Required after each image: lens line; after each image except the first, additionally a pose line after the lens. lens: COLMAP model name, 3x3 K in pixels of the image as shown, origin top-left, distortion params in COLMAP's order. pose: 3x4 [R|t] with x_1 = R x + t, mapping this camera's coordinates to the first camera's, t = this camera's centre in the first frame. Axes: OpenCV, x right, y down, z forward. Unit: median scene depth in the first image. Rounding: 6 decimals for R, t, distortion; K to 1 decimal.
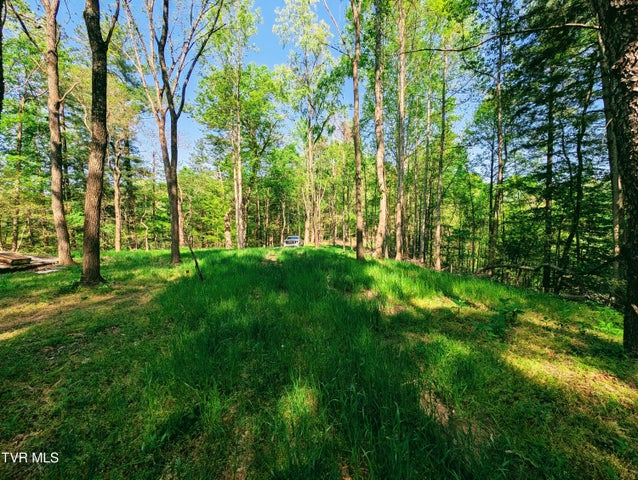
lens RADIAL K [[239.7, 0, 319.0], [0, 239.7, 238.0], [0, 0, 1]] dist [0.000519, -0.003665]
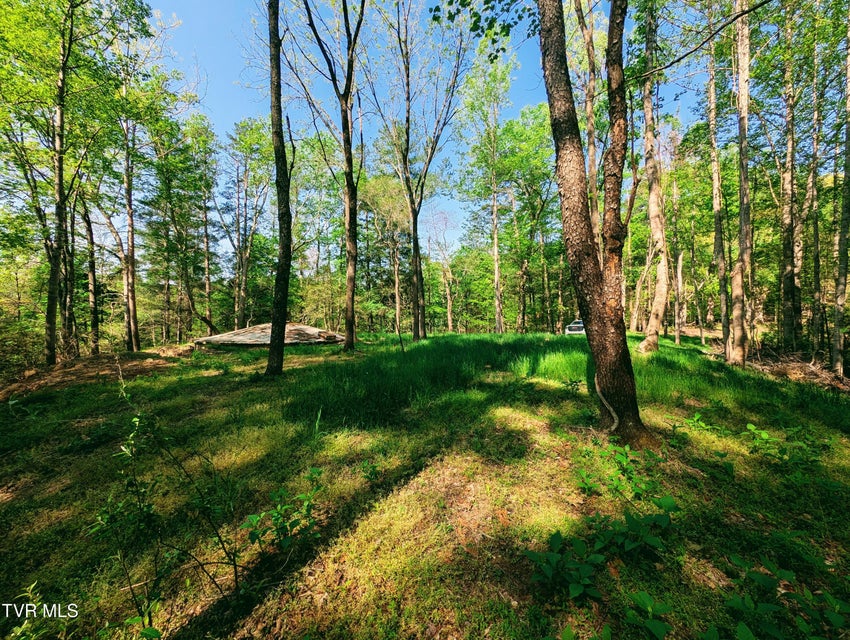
lens RADIAL K [[319.3, 0, 425.0], [0, 319.3, 317.4], [0, 0, 1]] dist [0.000519, -0.003665]
pose [[0.775663, -0.007560, -0.631102, 0.193883], [-0.005529, 0.999808, -0.018773, 0.005529], [0.631123, 0.018051, 0.775473, -0.067609]]
